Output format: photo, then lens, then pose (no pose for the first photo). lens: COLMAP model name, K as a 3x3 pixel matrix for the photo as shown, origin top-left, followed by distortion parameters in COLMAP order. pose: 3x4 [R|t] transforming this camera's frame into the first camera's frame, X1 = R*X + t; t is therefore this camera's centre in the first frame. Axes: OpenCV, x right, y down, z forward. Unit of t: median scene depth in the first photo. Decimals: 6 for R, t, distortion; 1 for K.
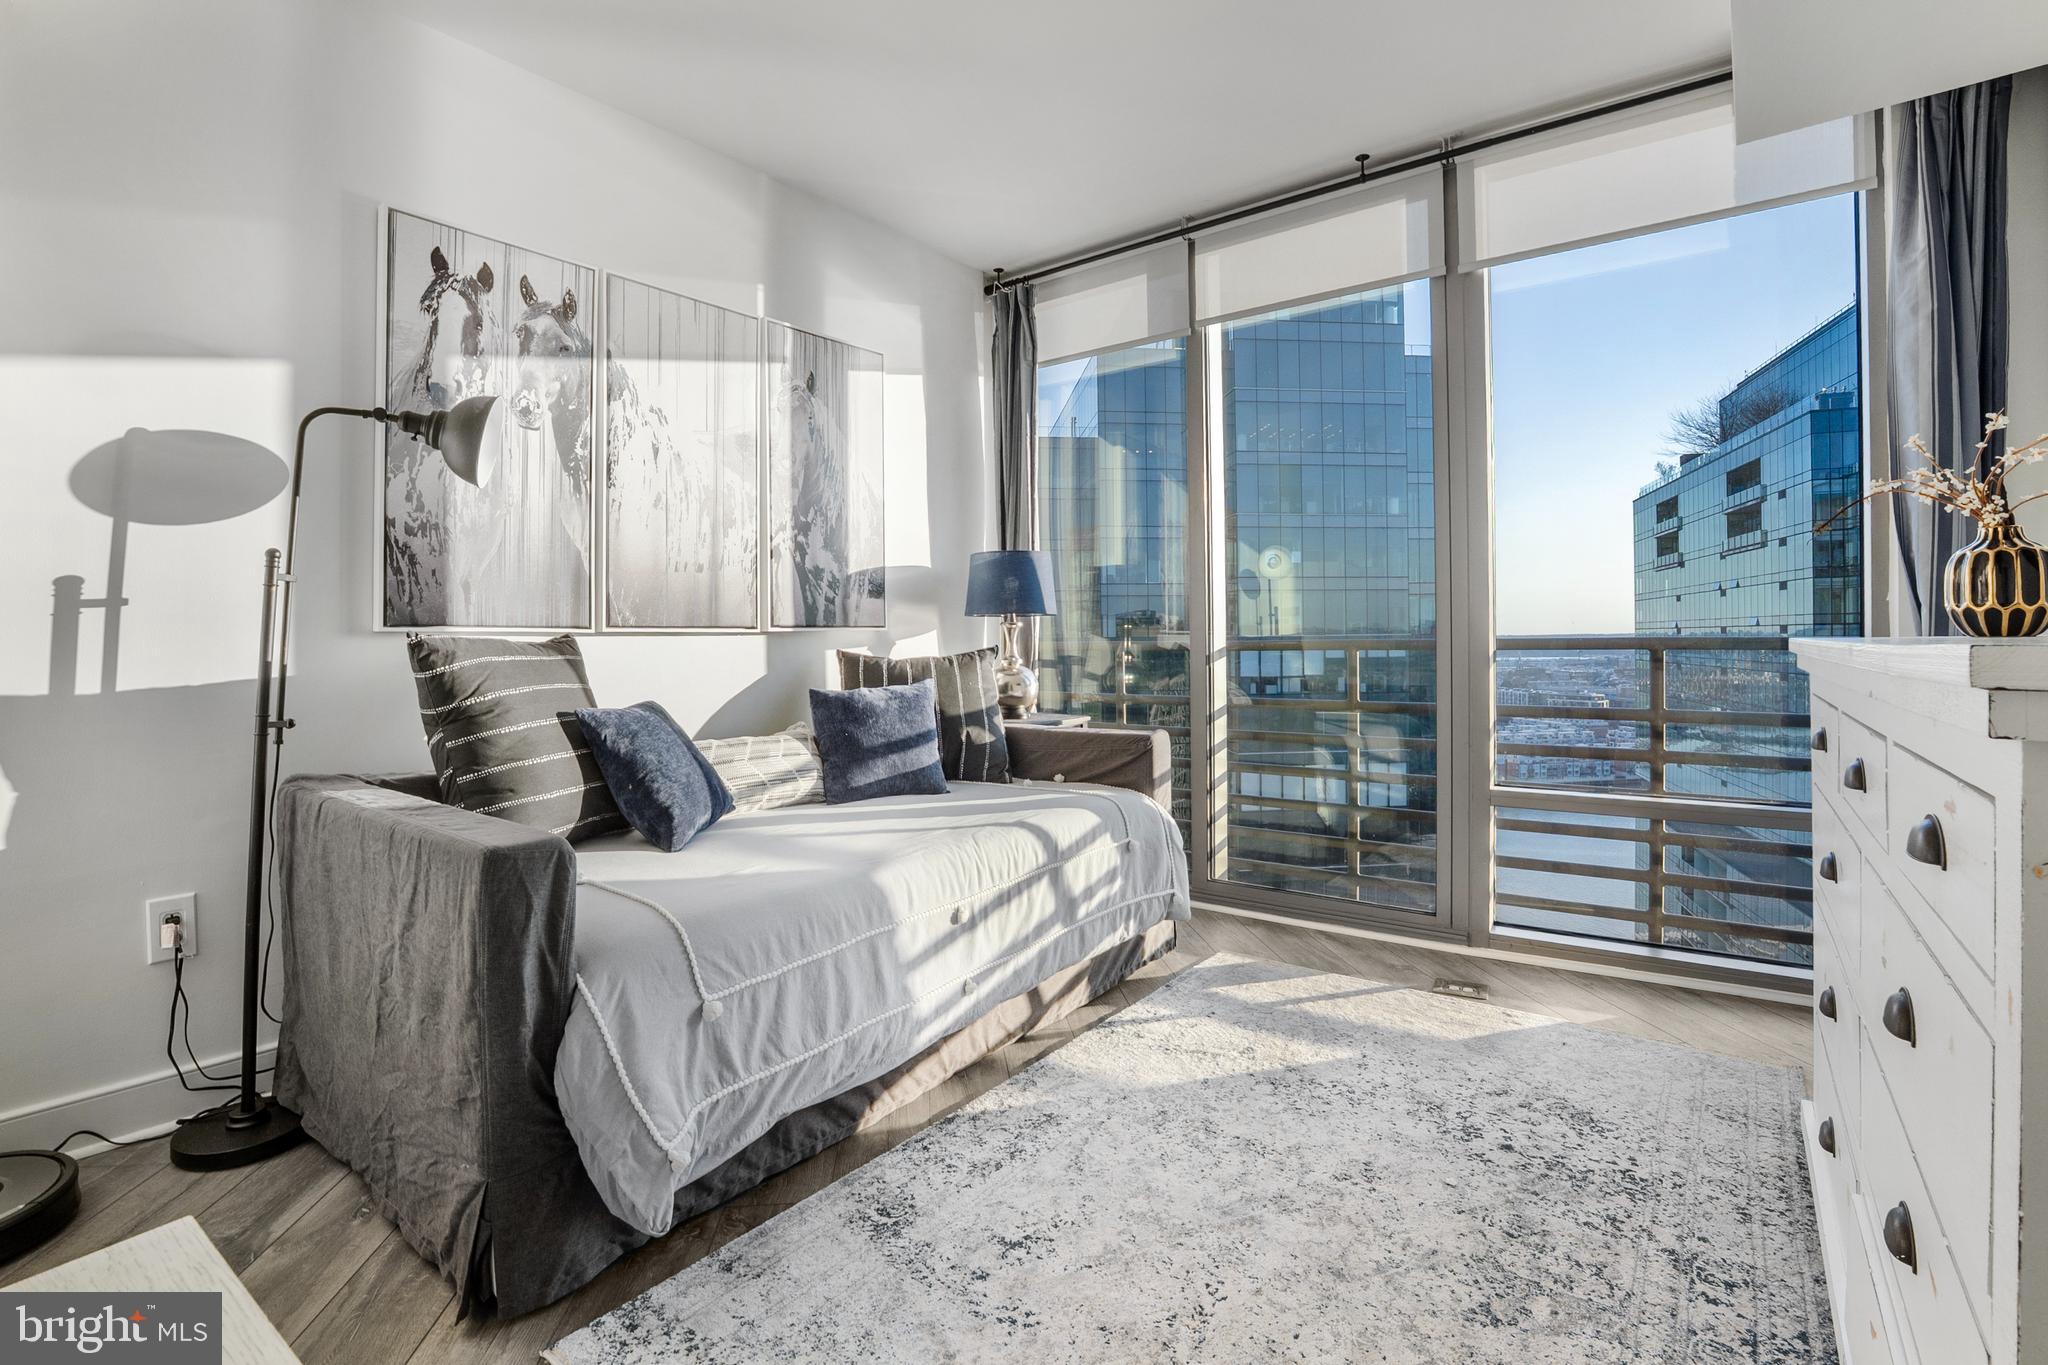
lens RADIAL K [[937.4, 0, 1021.6], [0, 937.4, 637.2], [0, 0, 1]] dist [-0.047351, 0.018425]
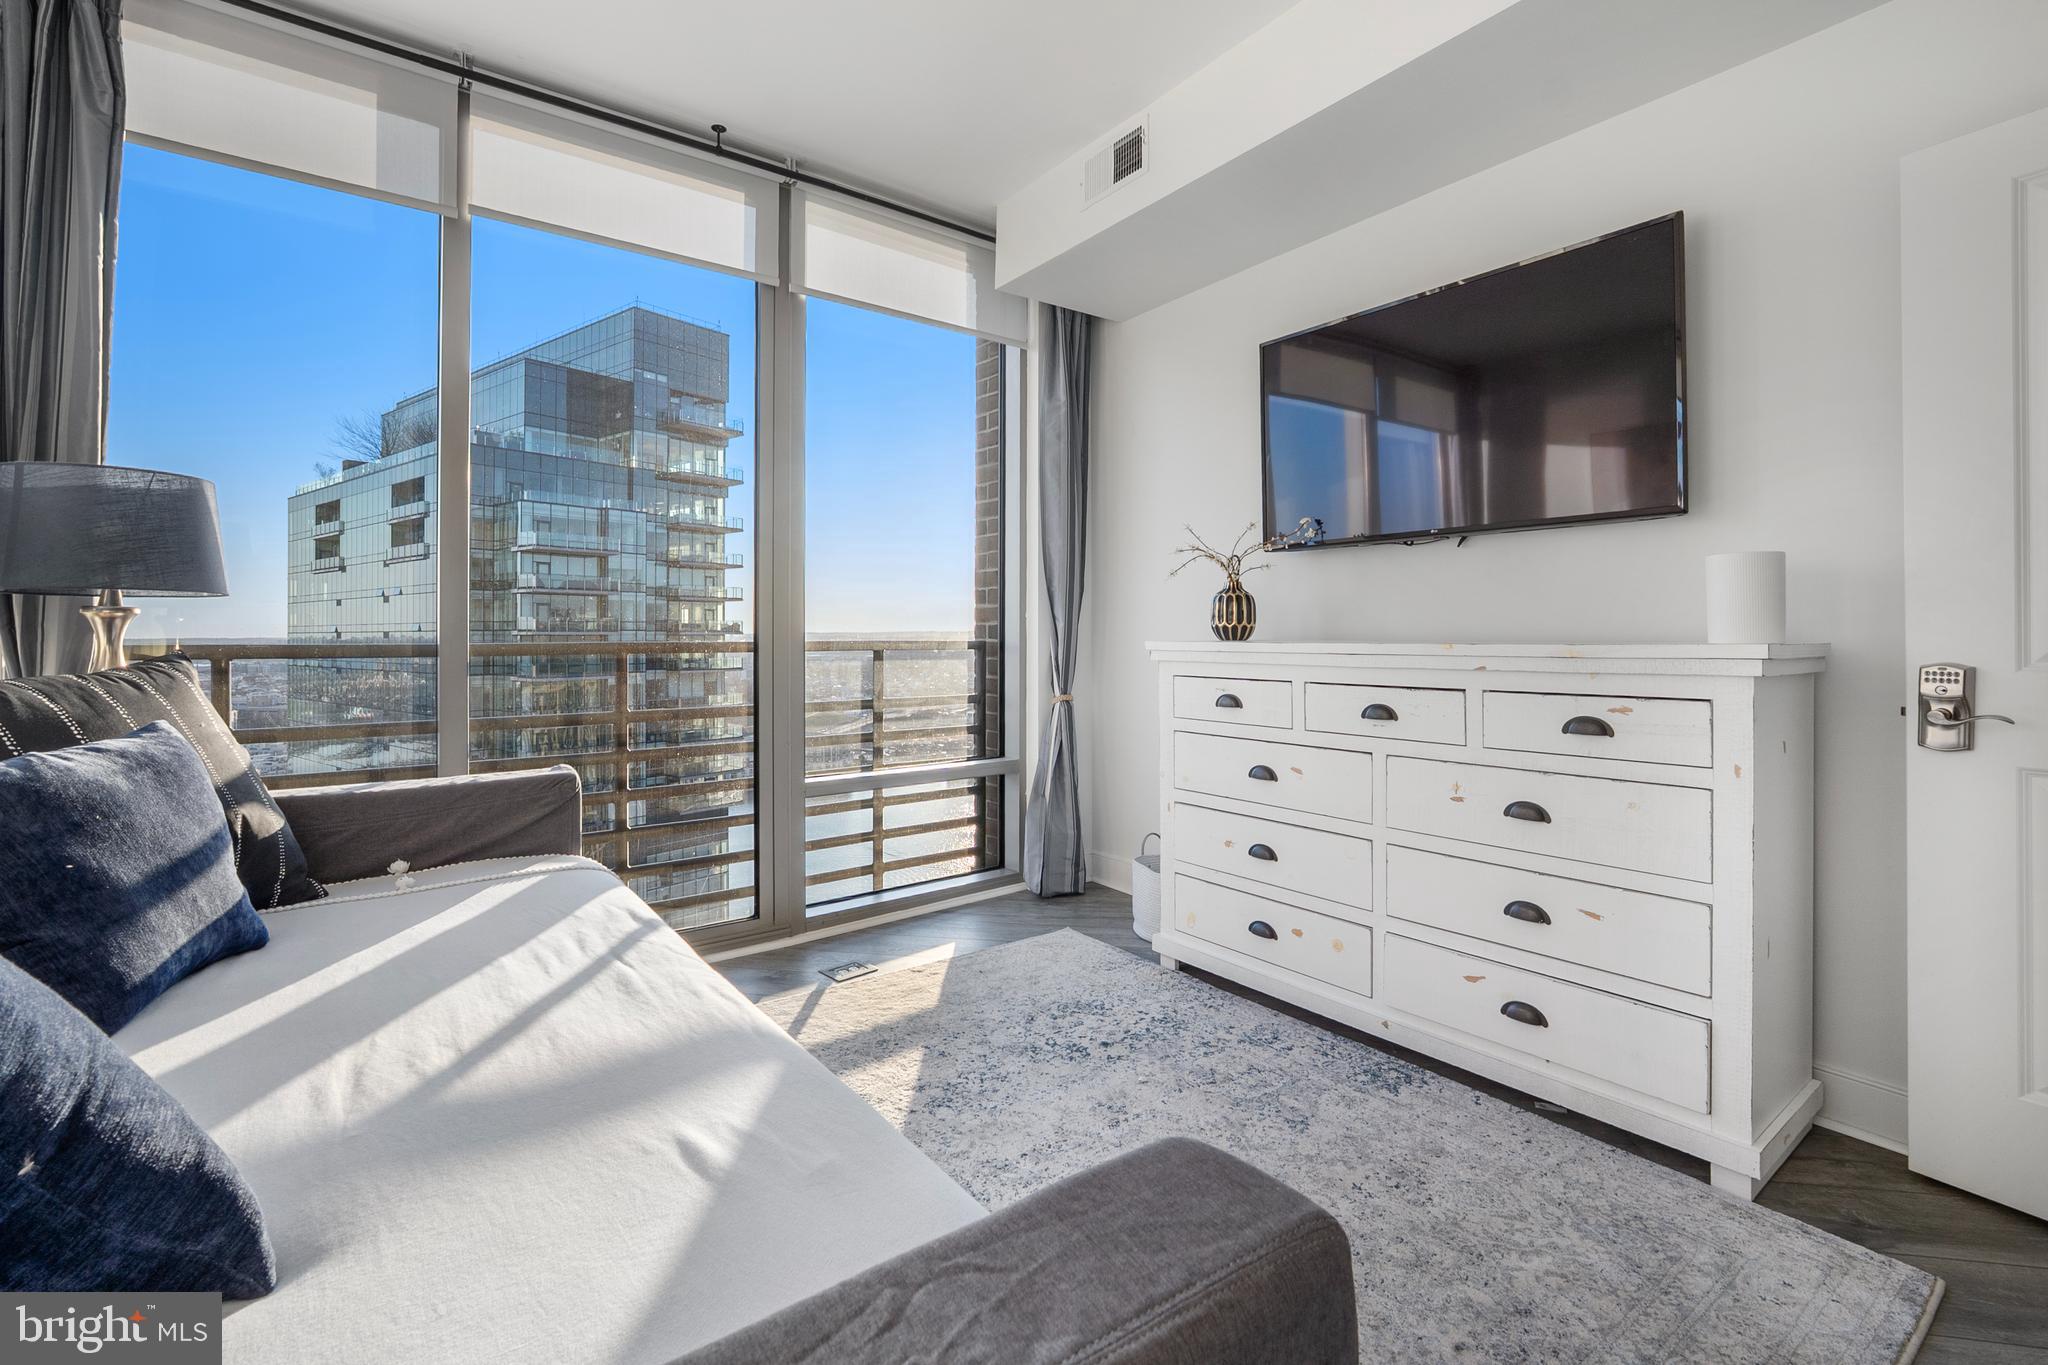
lens RADIAL K [[913.9, 0, 1024.6], [0, 913.9, 626.0], [0, 0, 1]] dist [-0.025765, 0.000159]
pose [[0.275897, 0.018757, 0.961004, -0.444891], [-0.001840, 0.999818, -0.018987, 0.003459], [-0.961186, 0.003470, 0.275881, 0.474947]]
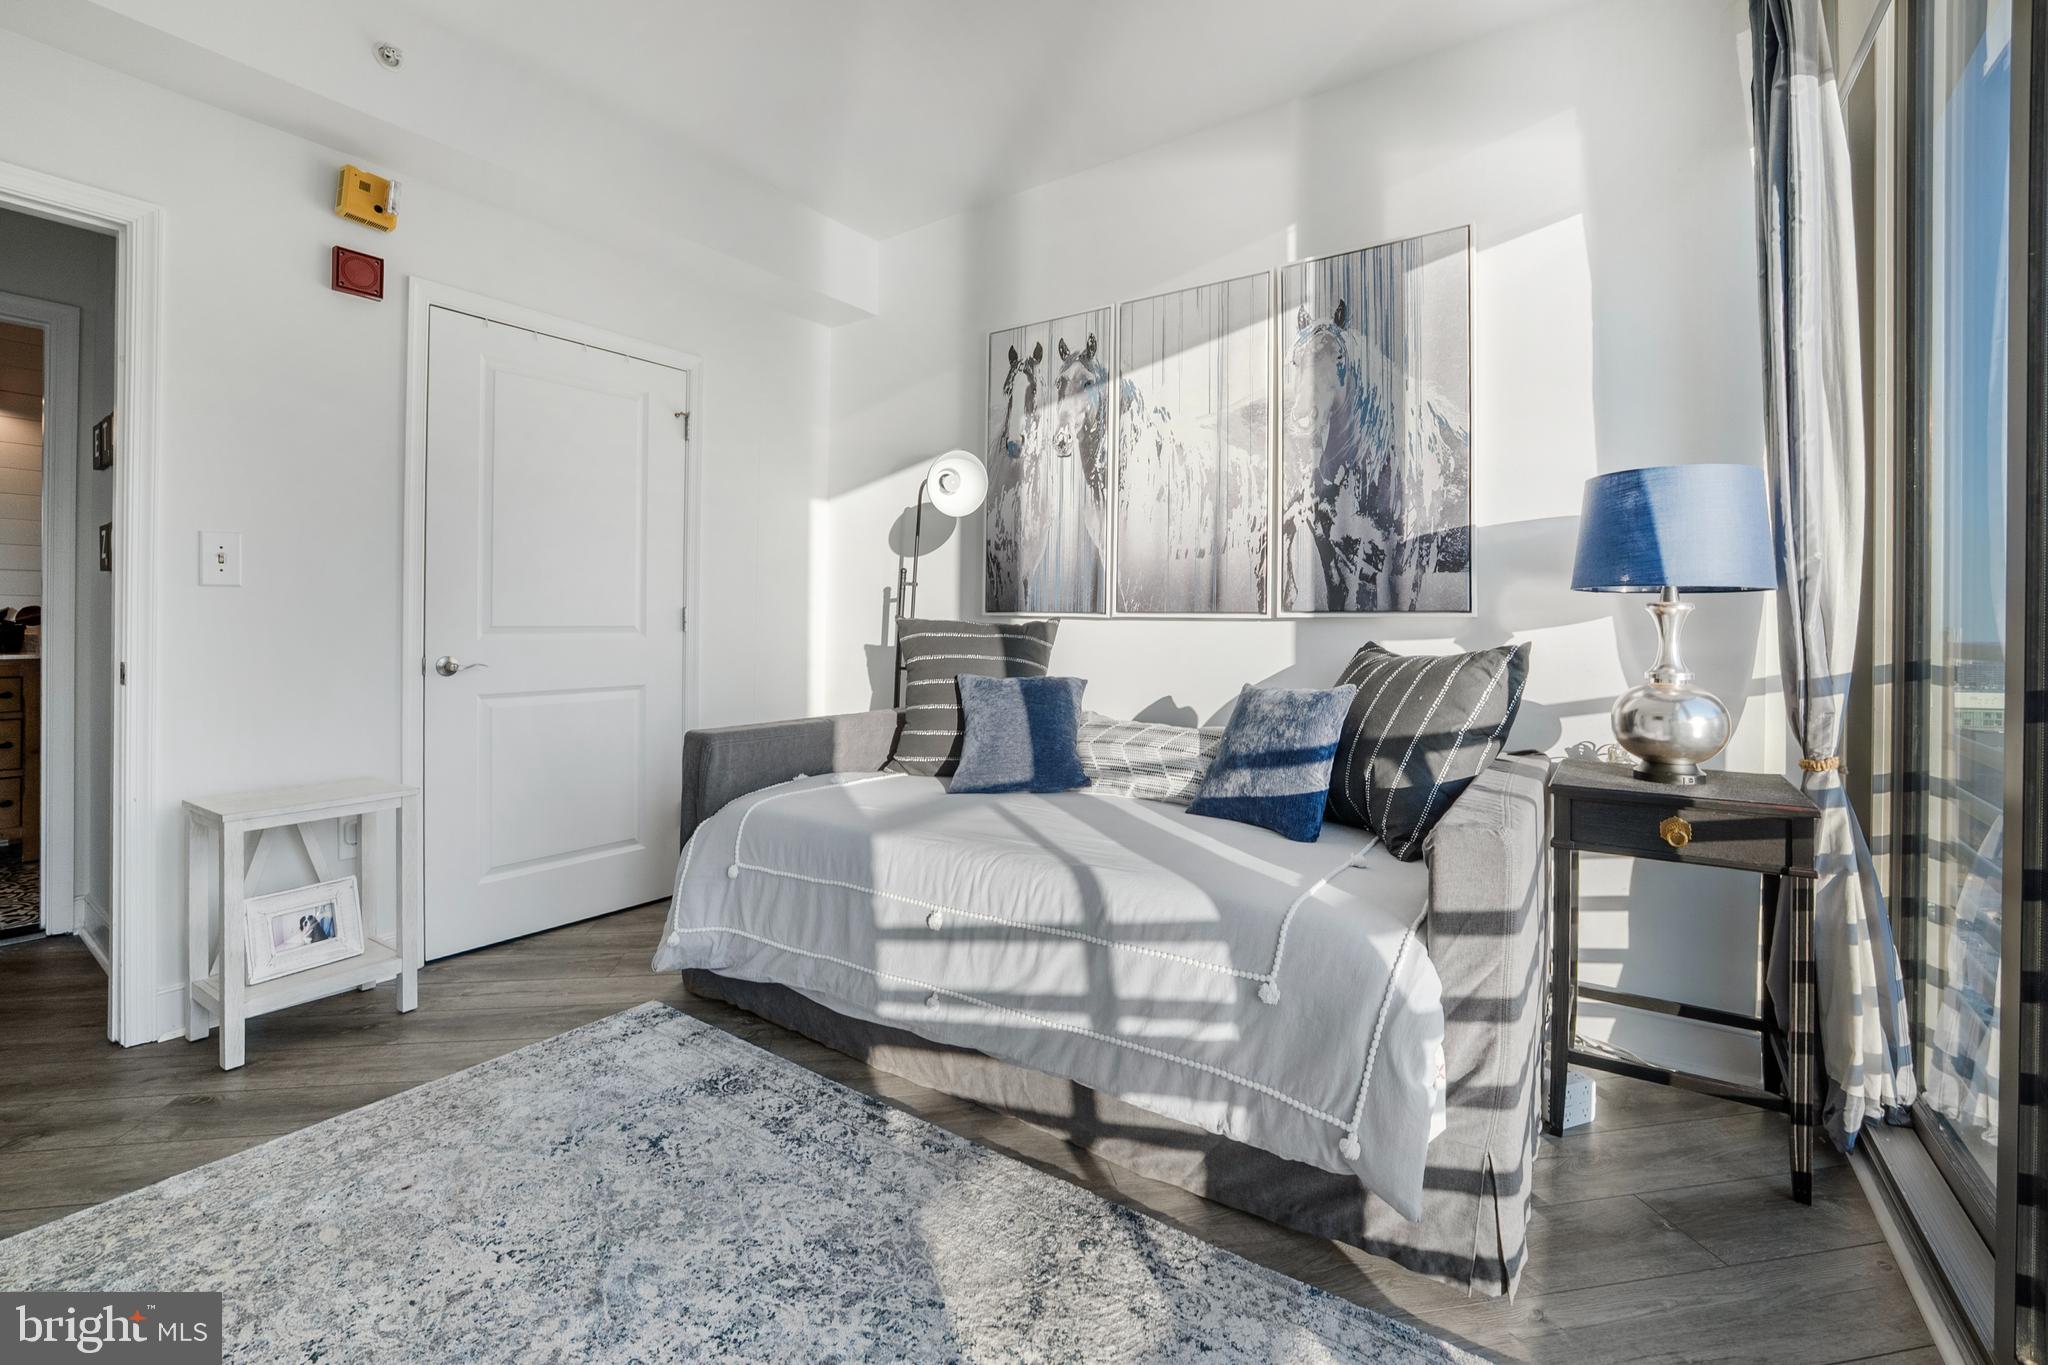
lens RADIAL K [[874.9, 0, 993.8], [0, 874.9, 631.8], [0, 0, 1]] dist [-0.041629, 0.006439]
pose [[0.048288, 0.012384, -0.998757, 0.588849], [-0.017358, 0.999783, 0.011558, 0.002824], [0.998683, 0.016779, 0.048493, 0.749613]]
